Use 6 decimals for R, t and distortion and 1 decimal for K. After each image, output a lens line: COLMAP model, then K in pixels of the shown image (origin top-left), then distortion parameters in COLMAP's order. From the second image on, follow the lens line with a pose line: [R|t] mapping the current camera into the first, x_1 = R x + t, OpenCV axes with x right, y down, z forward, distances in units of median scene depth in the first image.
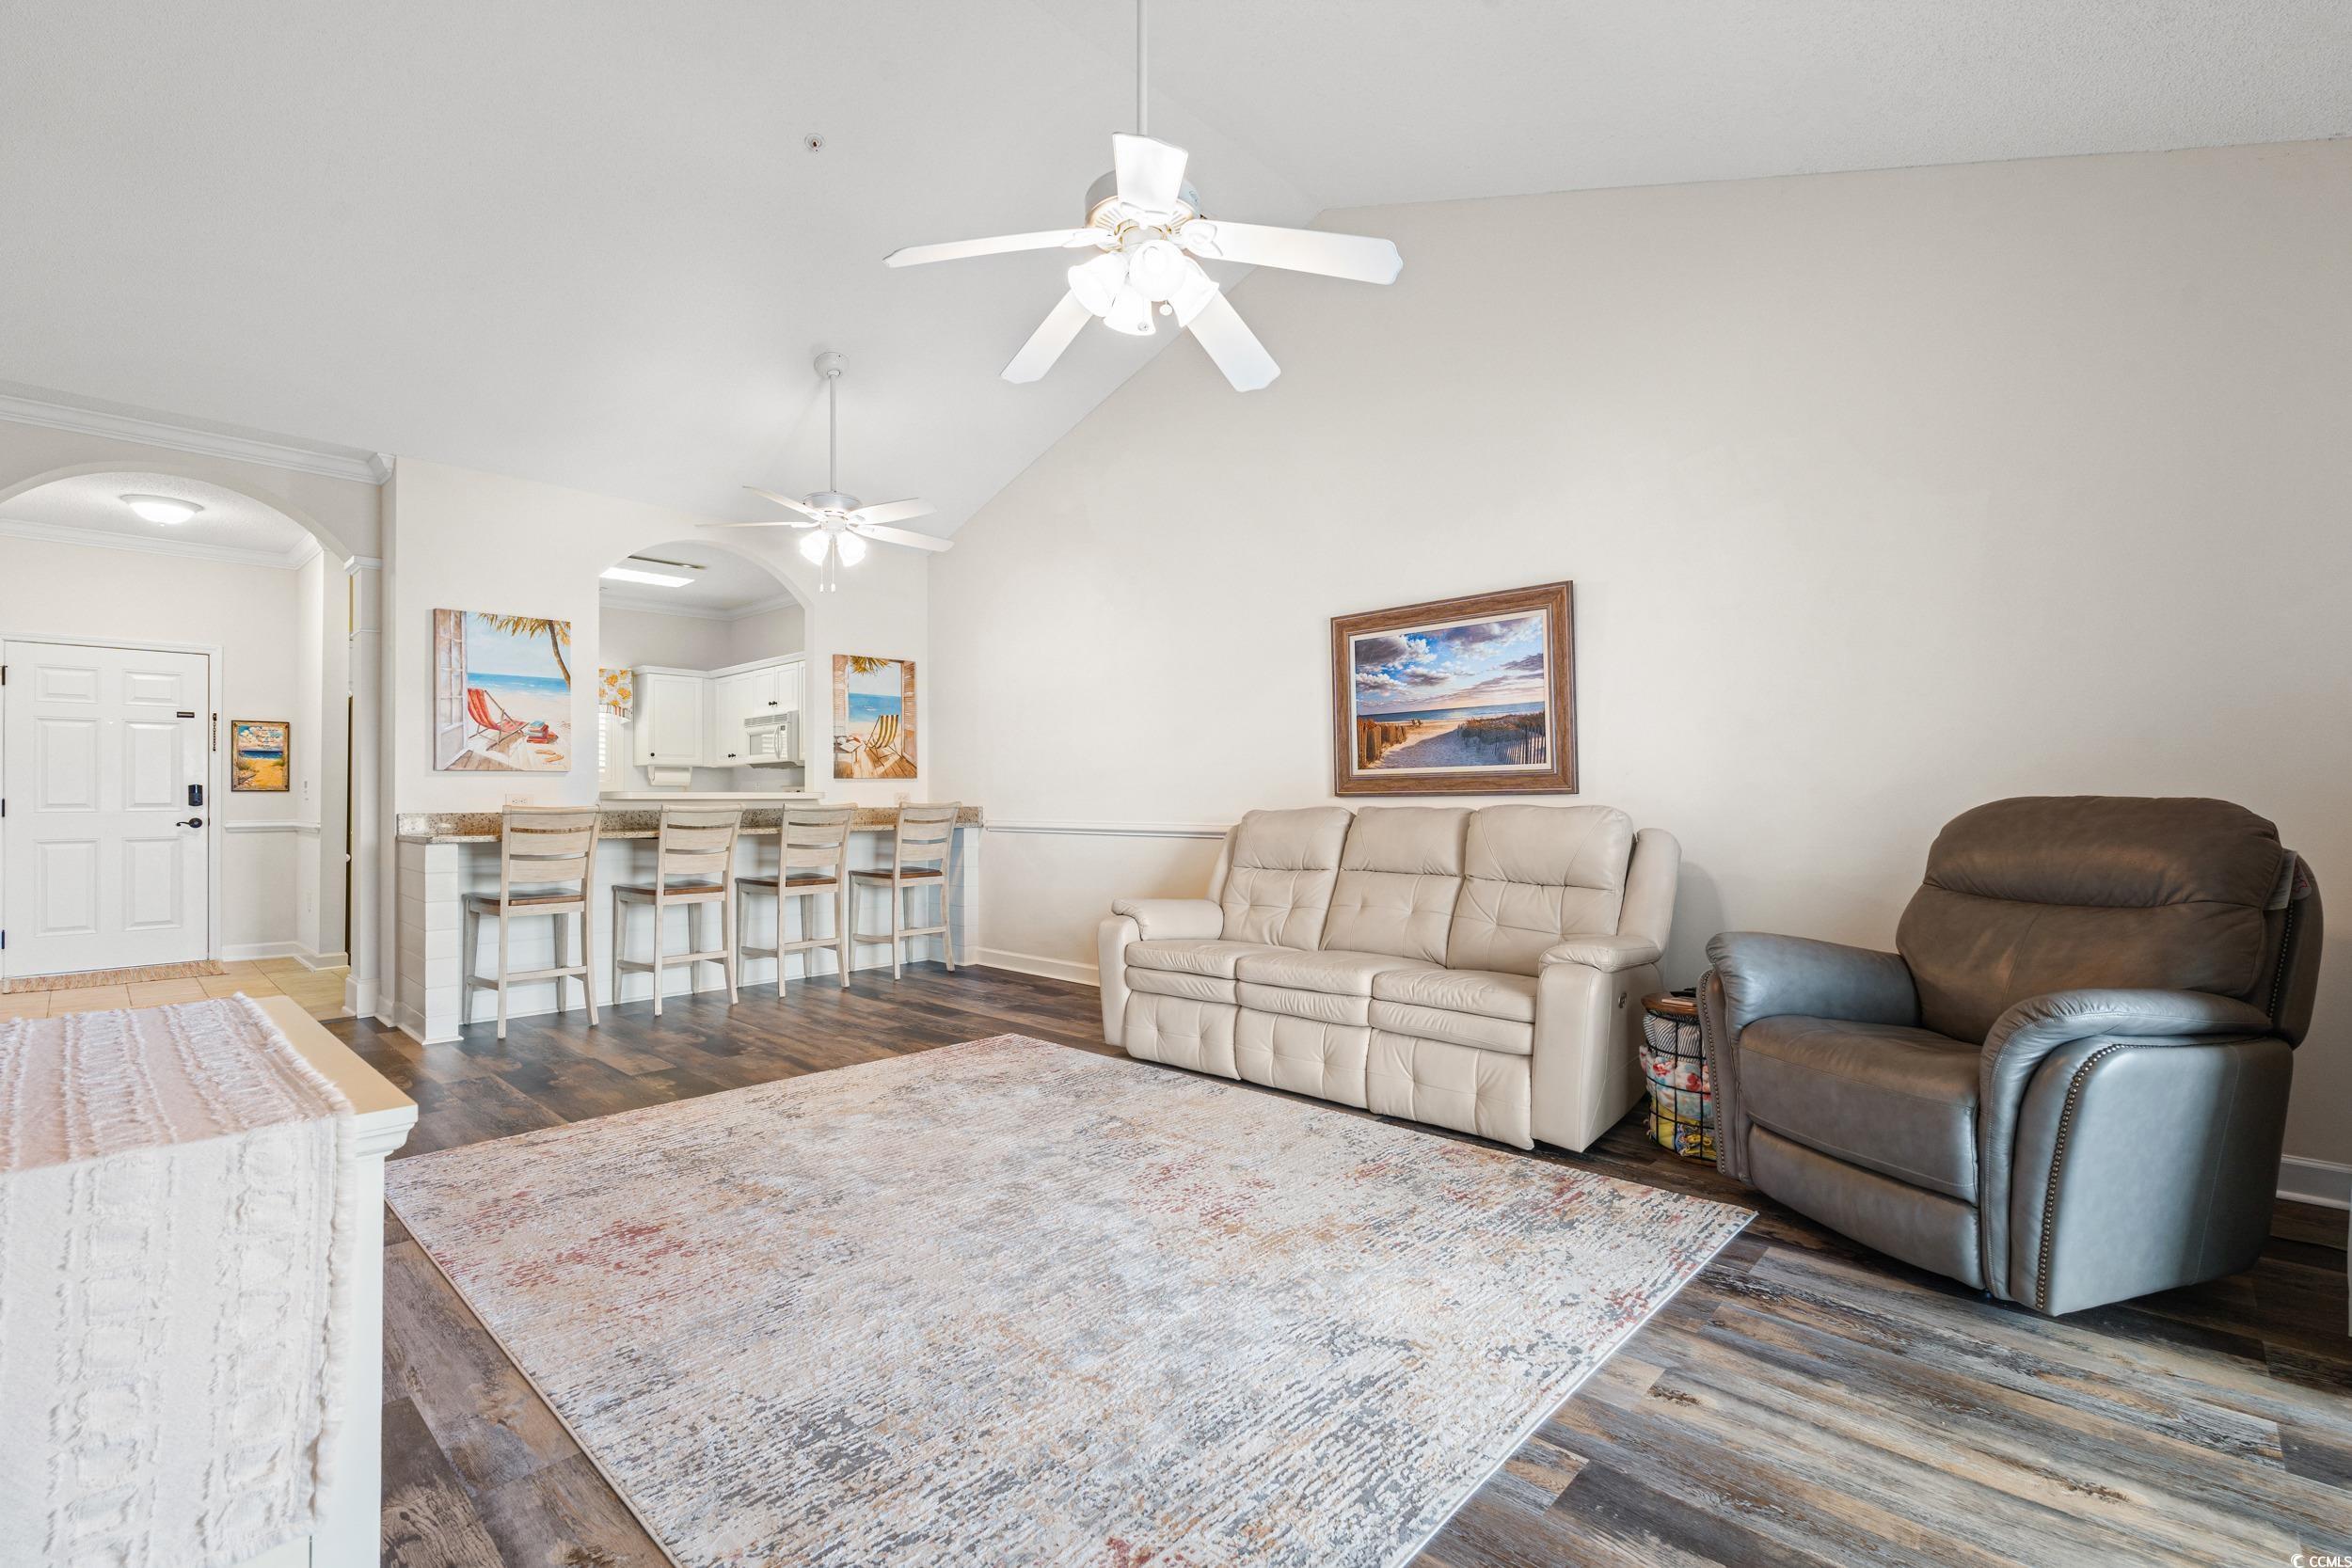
lens RADIAL K [[1043.8, 0, 1177.5], [0, 1043.8, 787.4], [0, 0, 1]] dist [-0.002097, -0.000258]
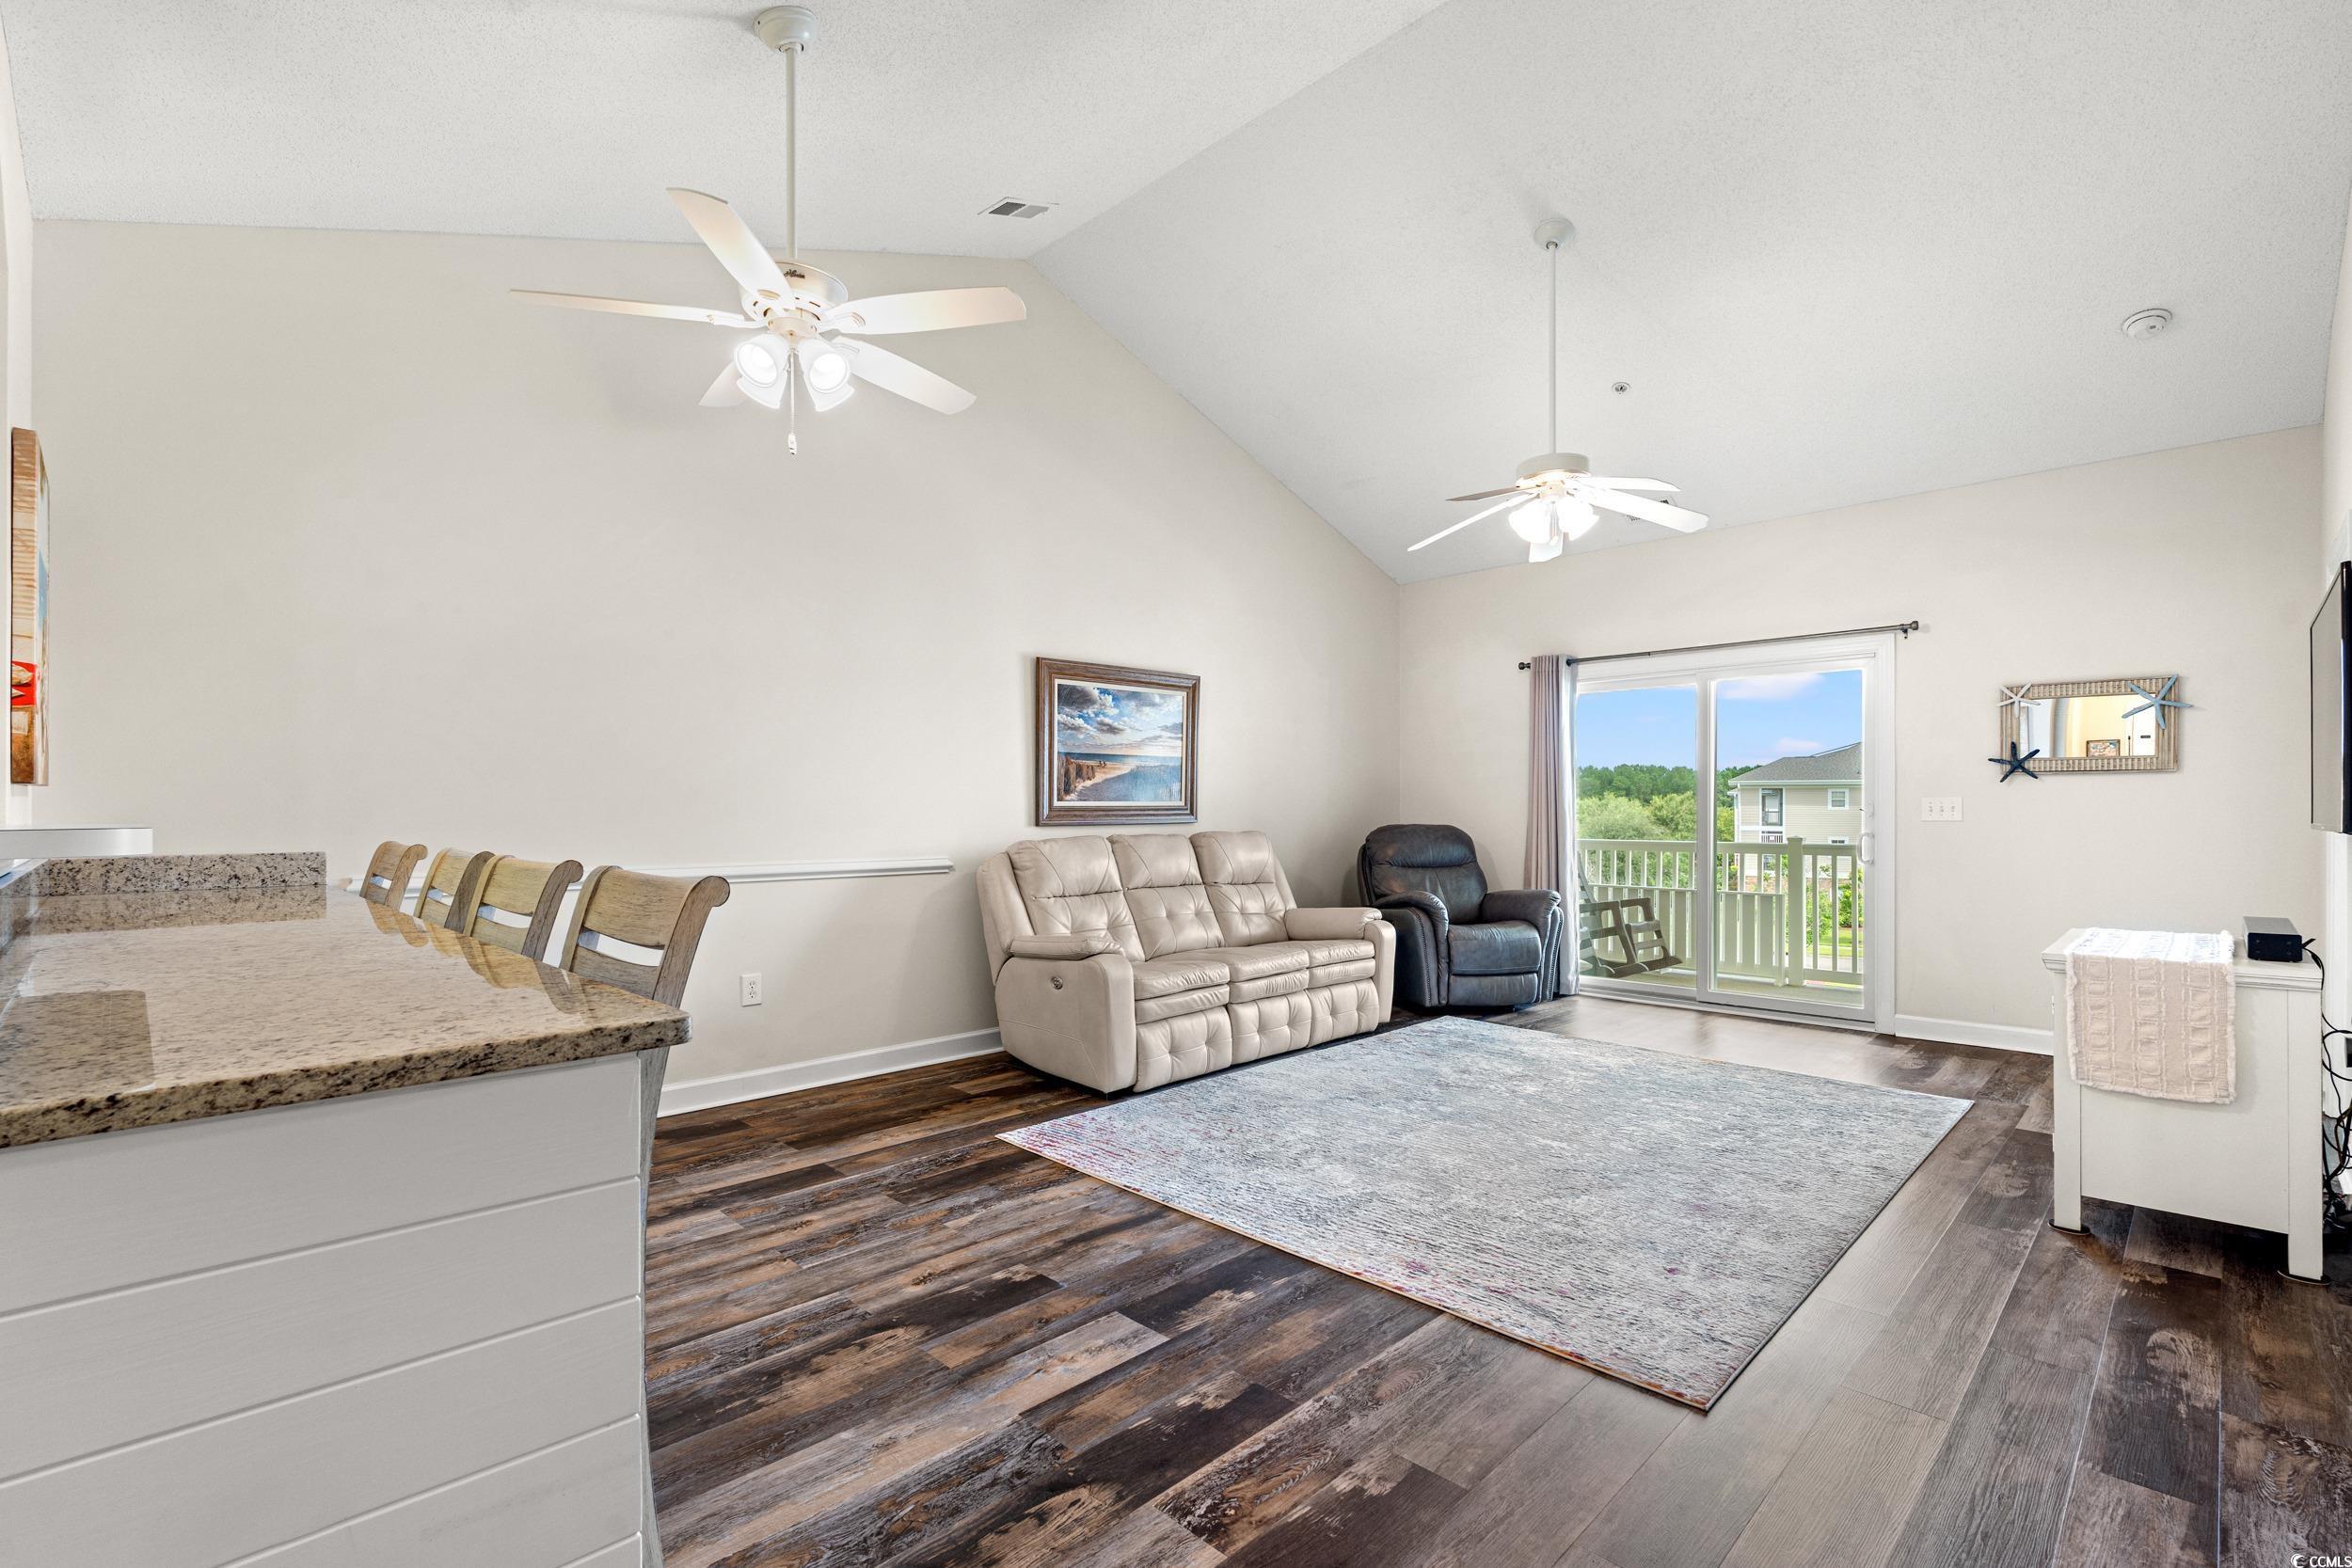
lens RADIAL K [[1043.8, 0, 1192.6], [0, 1043.8, 803.9], [0, 0, 1]] dist [-0.002097, -0.000258]
pose [[0.021990, 0.010502, 0.999703, -0.971998], [-0.013644, 0.999855, -0.010204, -0.005023], [-0.999665, -0.013416, 0.022130, 0.877206]]
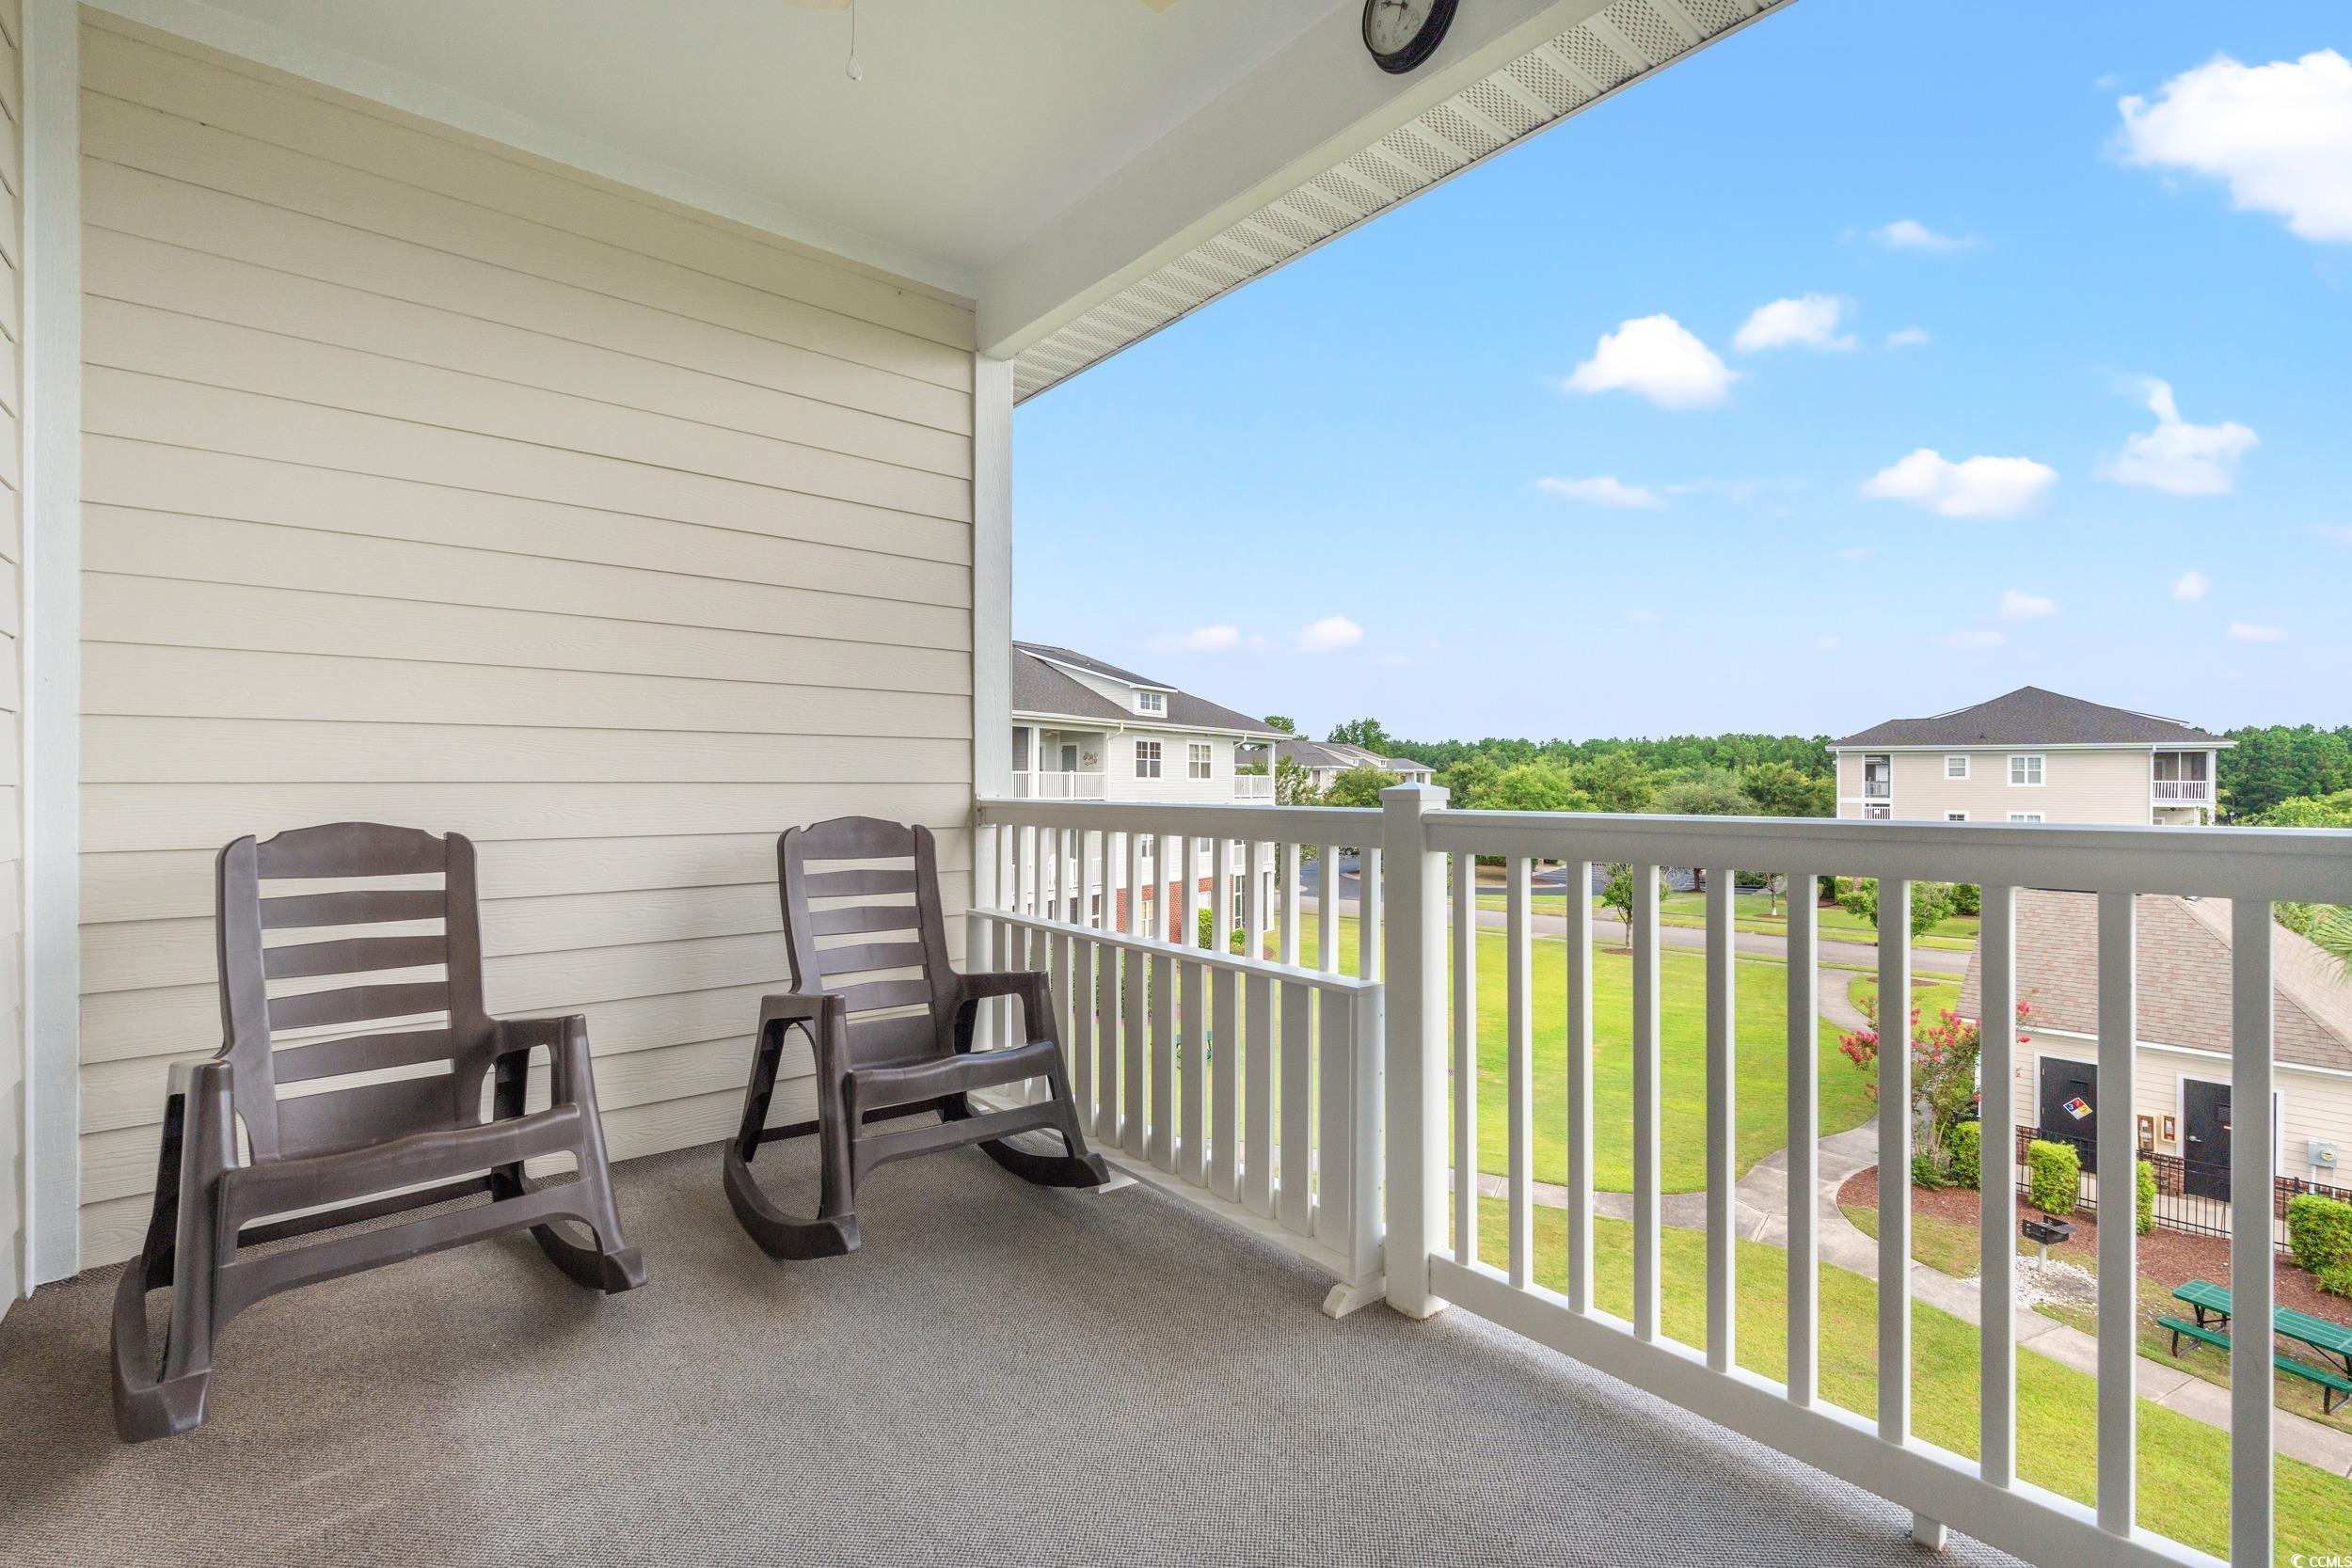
lens RADIAL K [[1043.8, 0, 1168.3], [0, 1043.8, 779.7], [0, 0, 1]] dist [-0.002097, -0.000258]
pose [[0.123326, 0.005086, 0.992353, 1.452145], [-0.017593, 0.999841, -0.002938, 0.038374], [-0.992210, -0.017096, 0.123396, -0.889444]]
